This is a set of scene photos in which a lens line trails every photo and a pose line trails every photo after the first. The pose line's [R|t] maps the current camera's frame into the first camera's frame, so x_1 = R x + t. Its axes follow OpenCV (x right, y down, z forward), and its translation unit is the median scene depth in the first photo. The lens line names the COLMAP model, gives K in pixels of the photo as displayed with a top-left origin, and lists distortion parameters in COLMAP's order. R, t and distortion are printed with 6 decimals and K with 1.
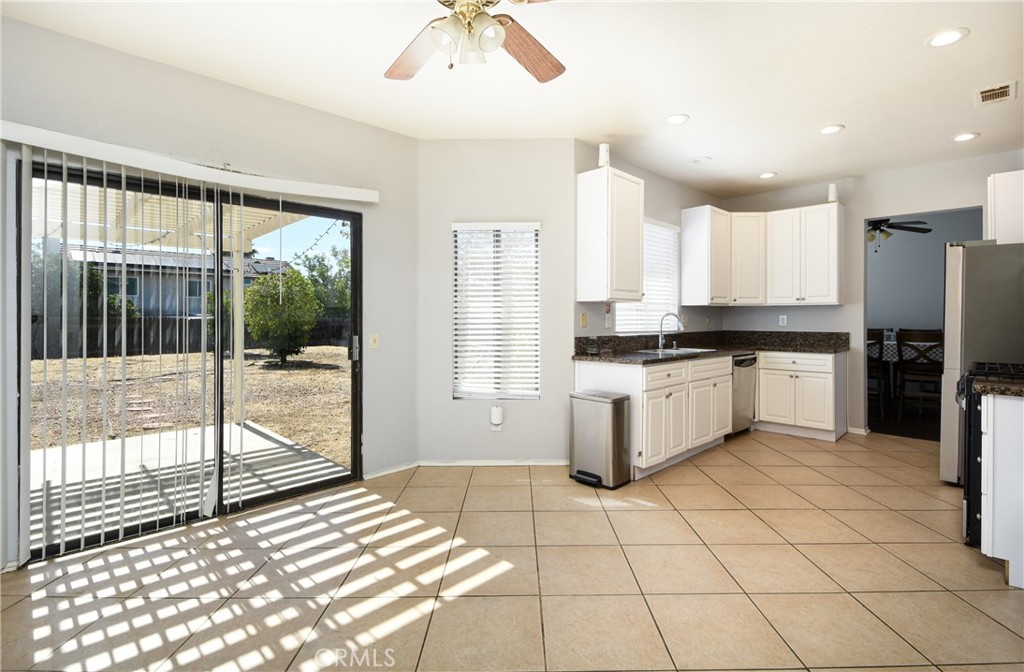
lens RADIAL K [[481.4, 0, 513.3], [0, 481.4, 317.4], [0, 0, 1]] dist [0.026200, -0.000160]
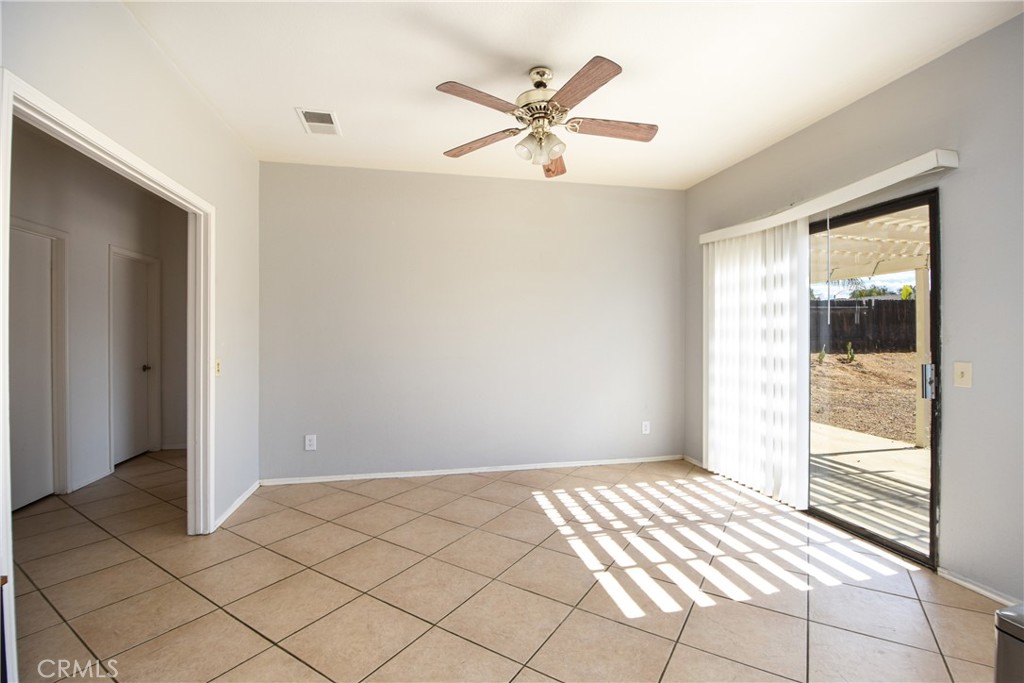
lens RADIAL K [[451.0, 0, 508.6], [0, 451.0, 336.9], [0, 0, 1]] dist [-0.000191, -0.019537]
pose [[-0.532370, 0.002077, -0.846509, 0.748193], [-0.000401, 0.999996, 0.002706, -0.005467], [0.846512, 0.001780, -0.532367, 1.142697]]
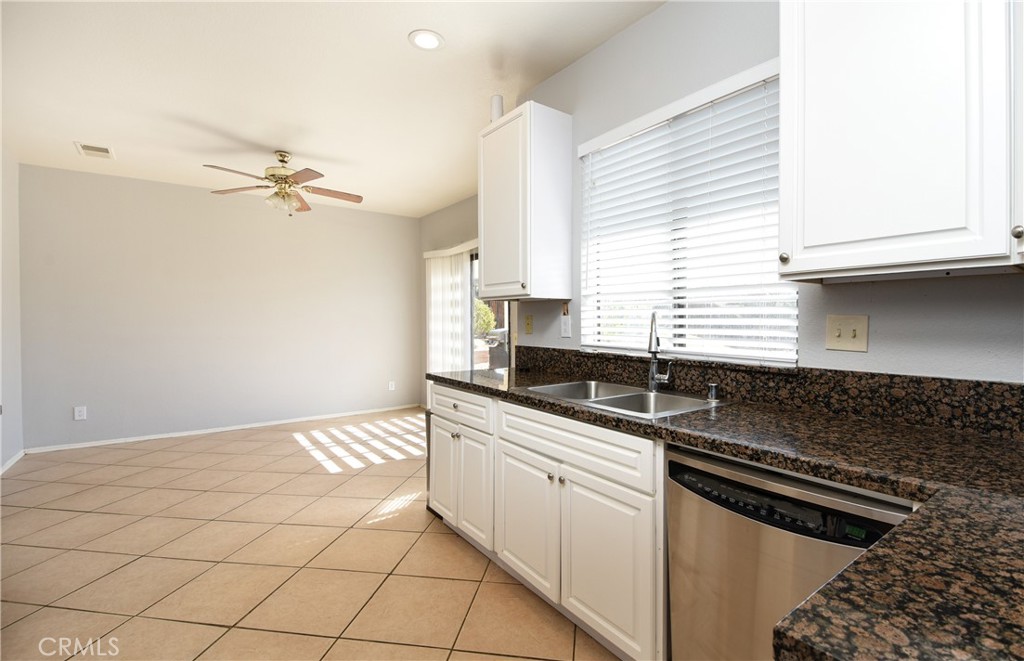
lens RADIAL K [[446.1, 0, 537.6], [0, 446.1, 329.2], [0, 0, 1]] dist [-0.027415, -0.000225]
pose [[-0.088828, 0.018675, -0.995872, 1.308216], [0.000355, 0.999825, 0.018717, -0.002404], [0.996047, 0.001309, -0.088819, 1.671877]]
